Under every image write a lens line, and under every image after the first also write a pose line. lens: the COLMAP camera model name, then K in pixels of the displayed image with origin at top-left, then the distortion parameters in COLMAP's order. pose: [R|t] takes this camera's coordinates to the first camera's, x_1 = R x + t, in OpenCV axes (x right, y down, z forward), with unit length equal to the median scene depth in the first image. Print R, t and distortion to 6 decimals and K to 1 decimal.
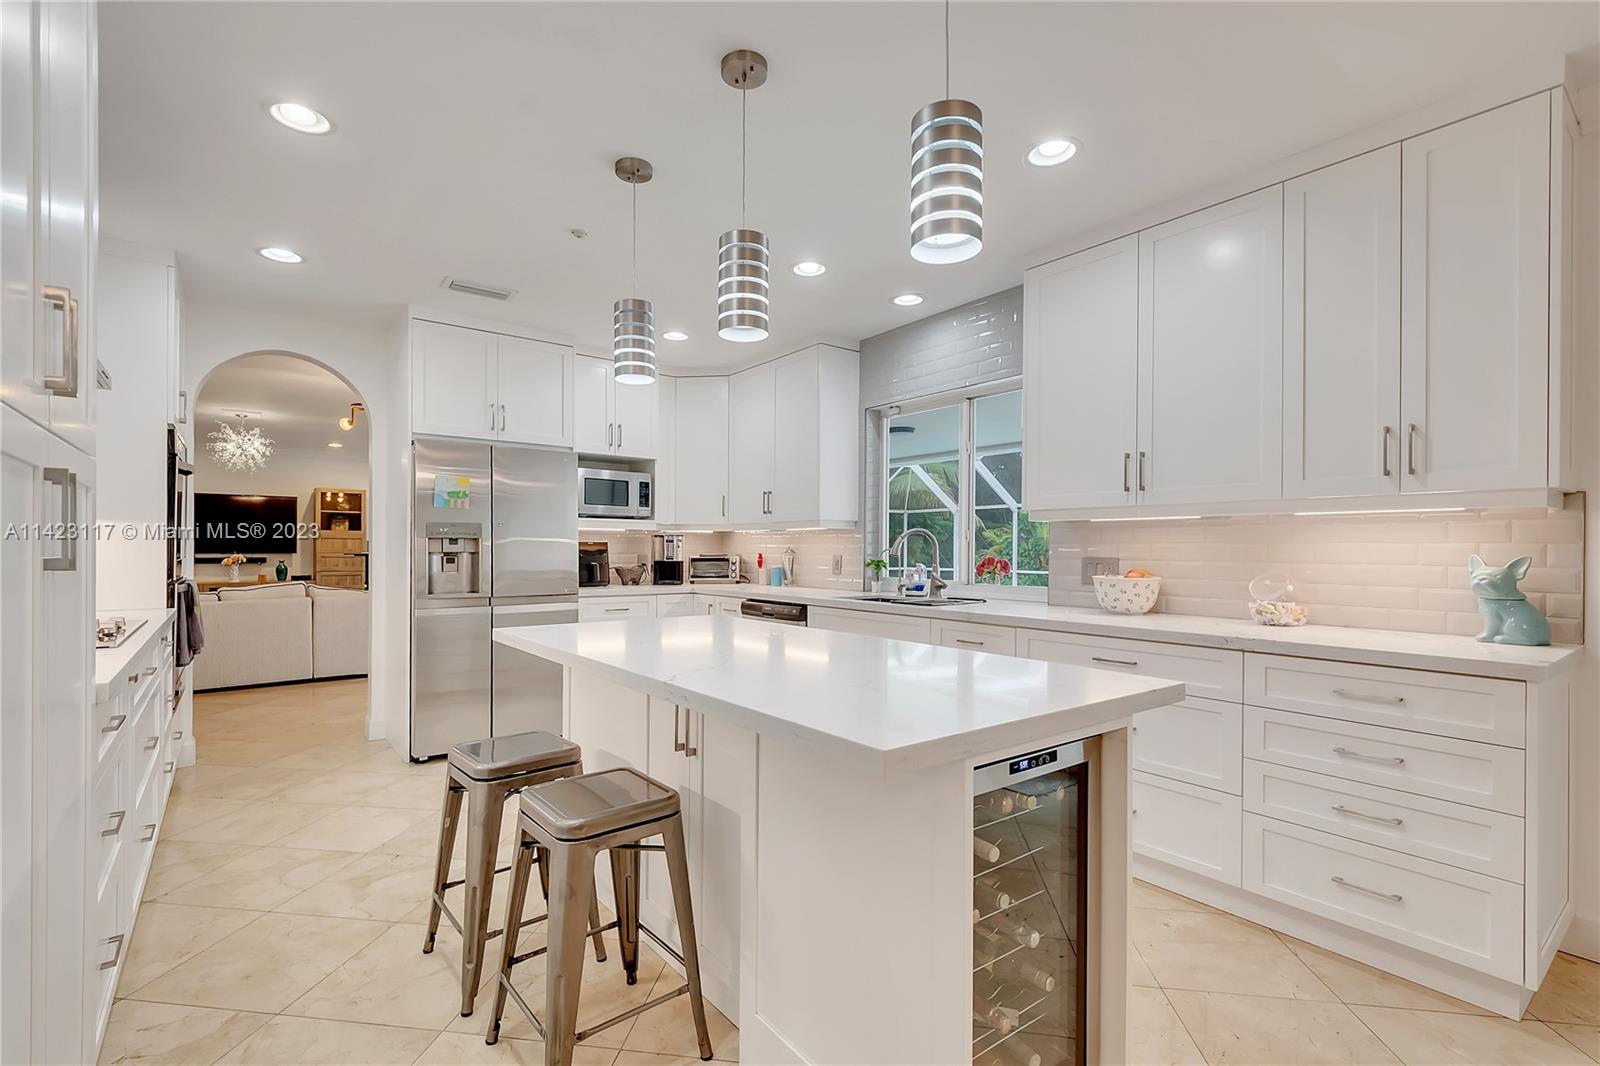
lens RADIAL K [[720.6, 0, 798.9], [0, 720.6, 548.3], [0, 0, 1]] dist [0.004356, 0.000159]
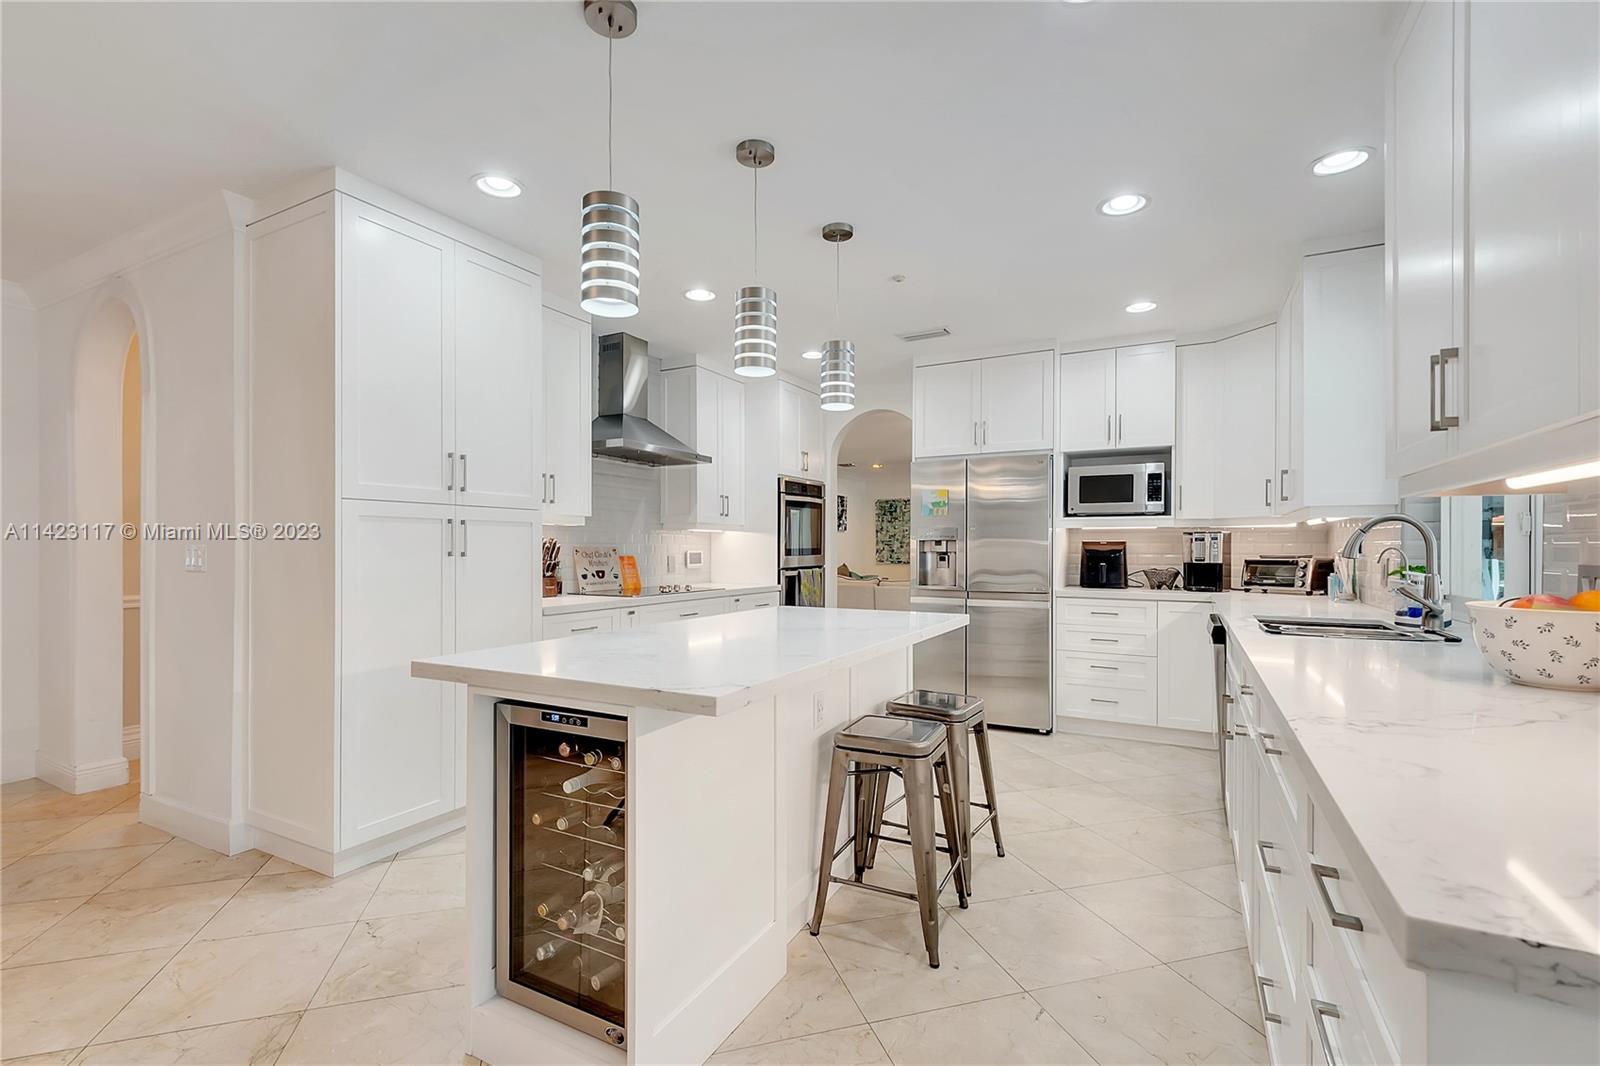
lens RADIAL K [[720.6, 0, 769.7], [0, 720.6, 540.3], [0, 0, 1]] dist [0.004356, 0.000159]
pose [[0.378294, -0.012638, -0.925599, 0.432395], [0.001988, 0.999916, -0.012841, 0.000938], [0.925683, 0.003018, 0.378287, 0.229186]]
